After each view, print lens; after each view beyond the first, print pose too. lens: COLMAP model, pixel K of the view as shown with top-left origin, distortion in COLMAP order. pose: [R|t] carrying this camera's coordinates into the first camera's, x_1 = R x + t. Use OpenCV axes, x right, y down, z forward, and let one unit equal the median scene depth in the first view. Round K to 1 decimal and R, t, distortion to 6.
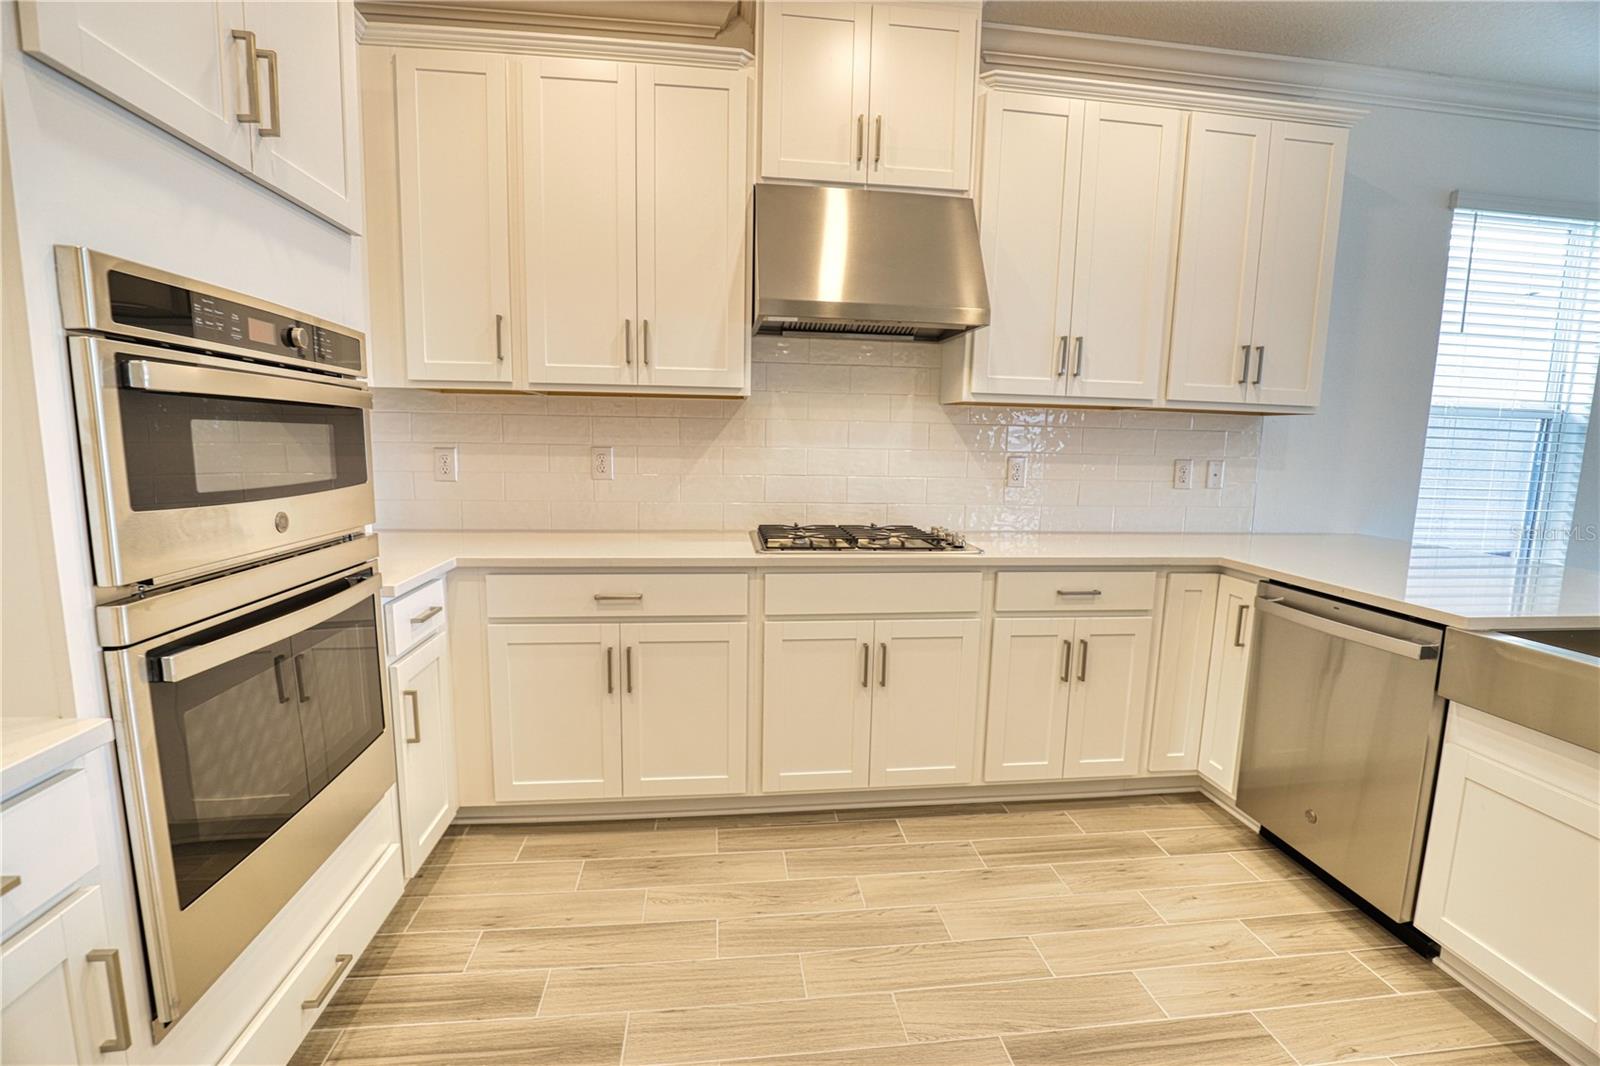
lens RADIAL K [[723.4, 0, 807.6], [0, 723.4, 537.0], [0, 0, 1]] dist [-0.034383, 0.005945]
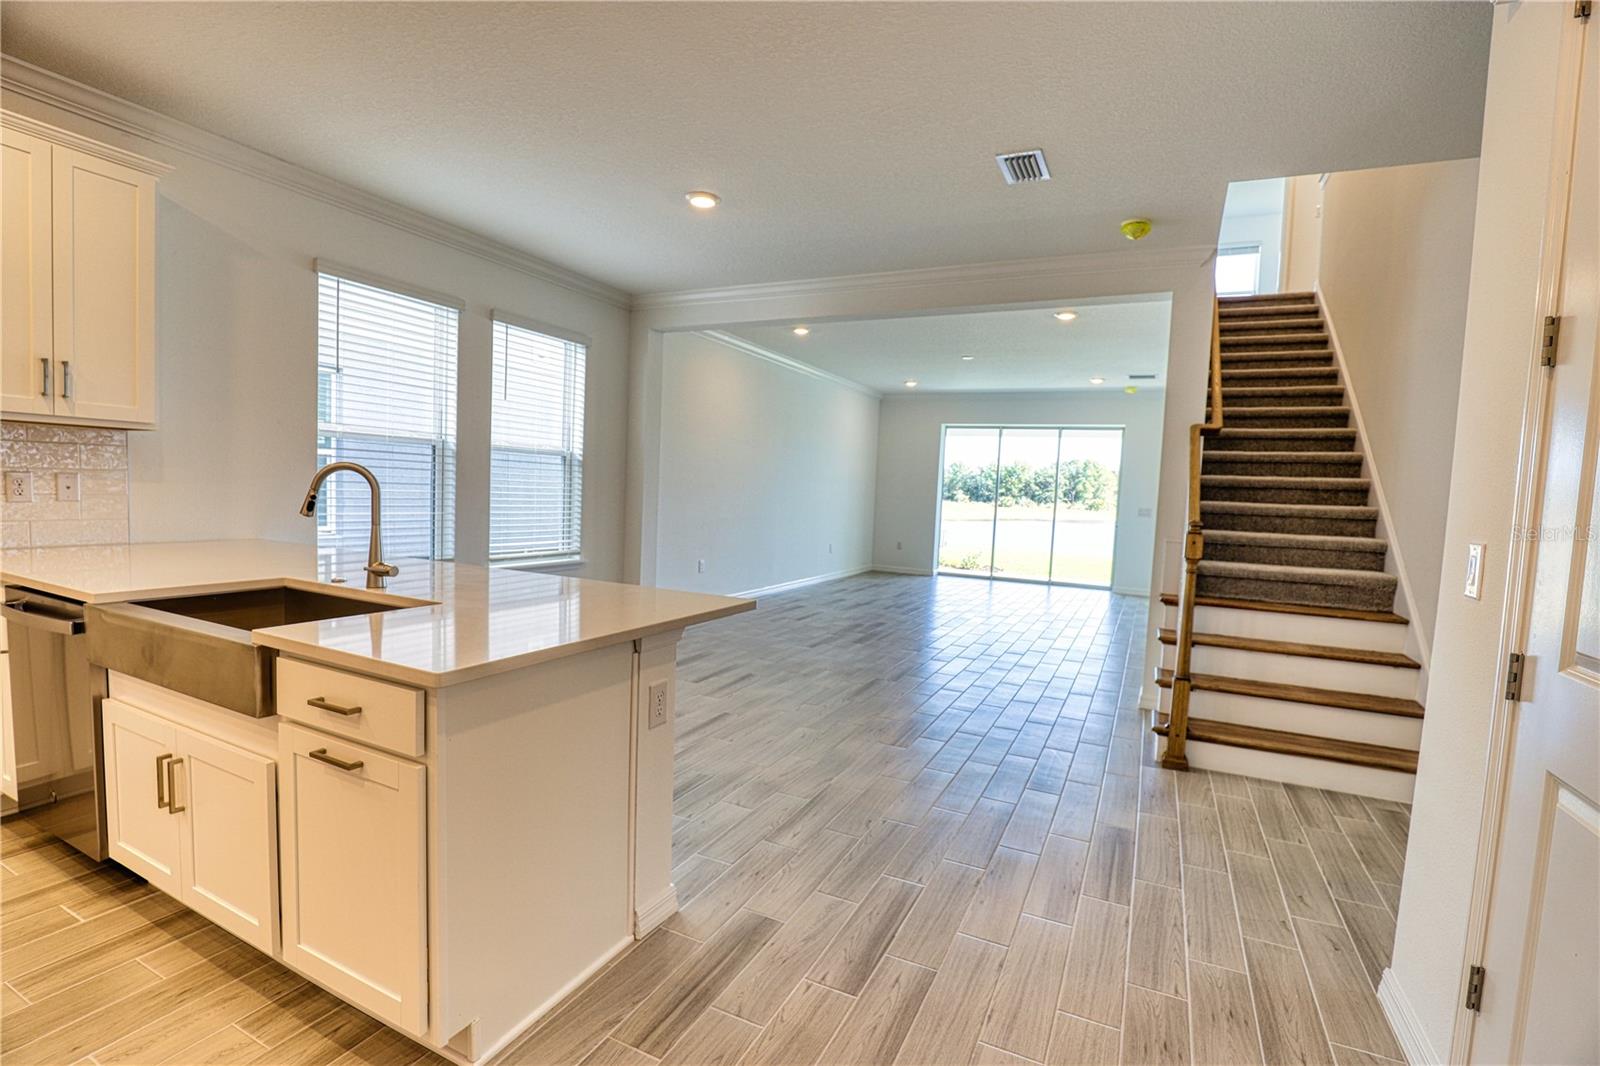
lens RADIAL K [[723.4, 0, 804.7], [0, 723.4, 539.2], [0, 0, 1]] dist [-0.034383, 0.005945]
pose [[0.539521, -0.059341, 0.839878, 0.408195], [0.083760, 0.996348, 0.016590, 0.071642], [-0.837796, 0.061398, 0.542521, -0.500927]]
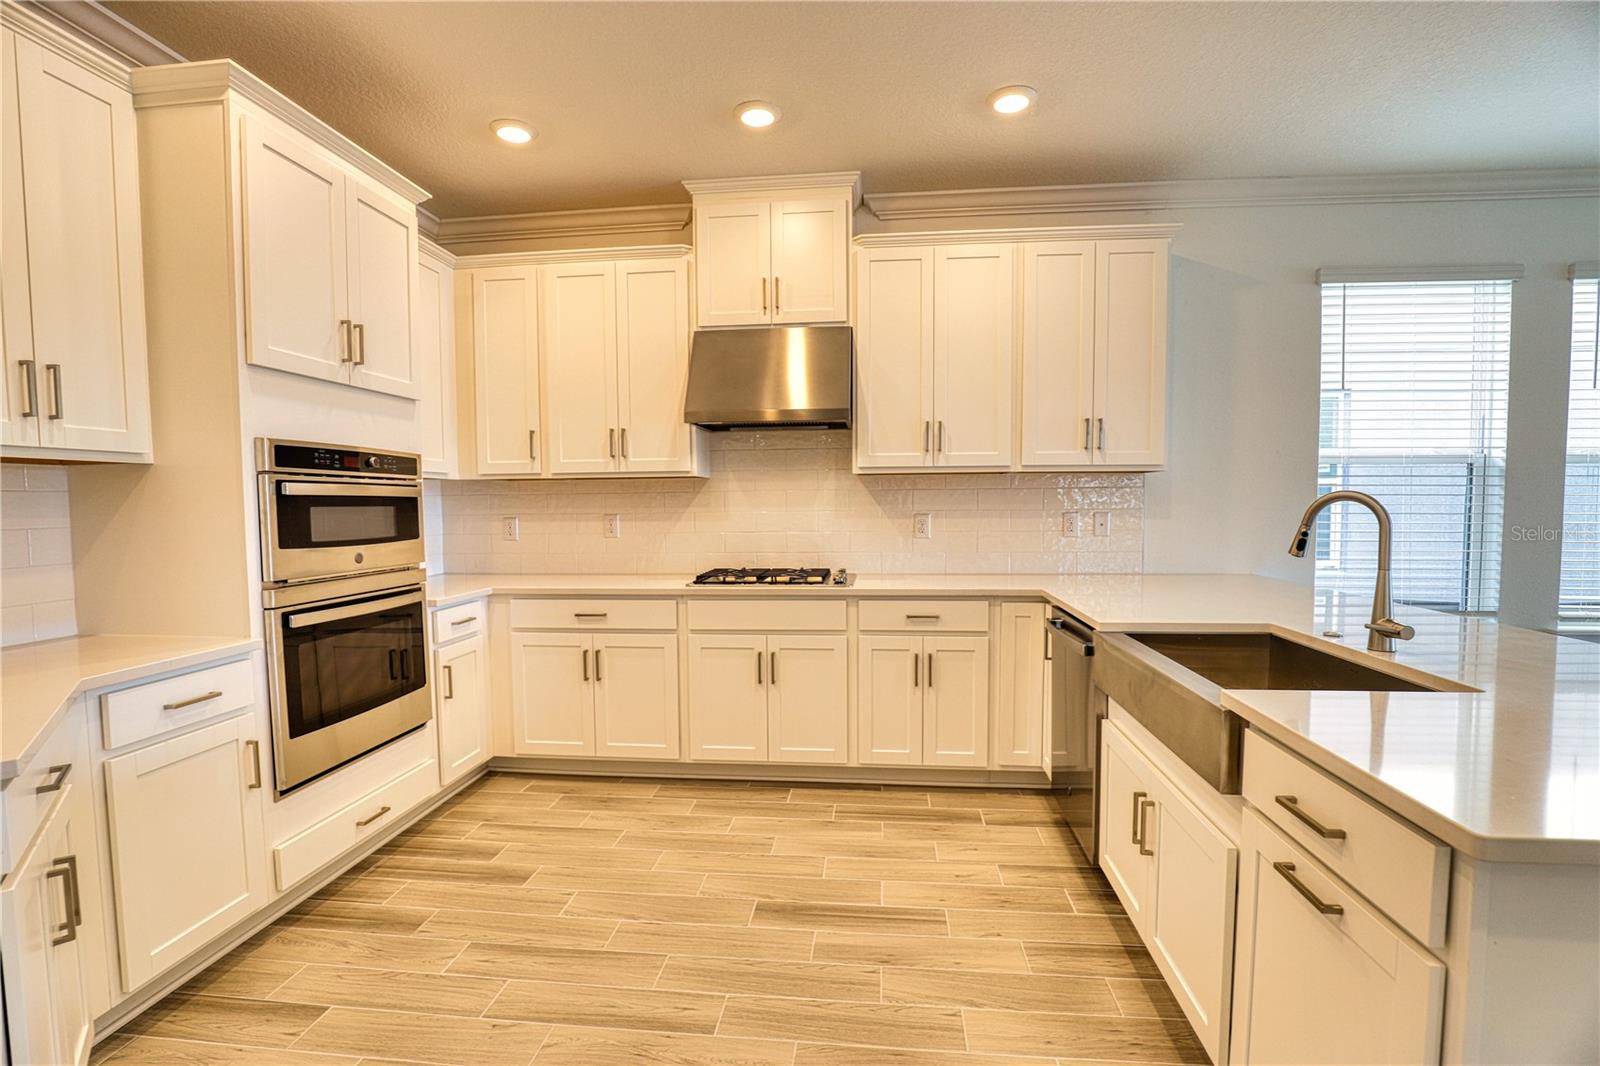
lens RADIAL K [[723.4, 0, 808.7], [0, 723.4, 538.2], [0, 0, 1]] dist [-0.034383, 0.005945]
pose [[0.974657, -0.017655, -0.223006, 0.491963], [-0.001410, 0.996376, -0.085045, 0.049537], [0.223699, 0.083204, 0.971100, -0.341979]]
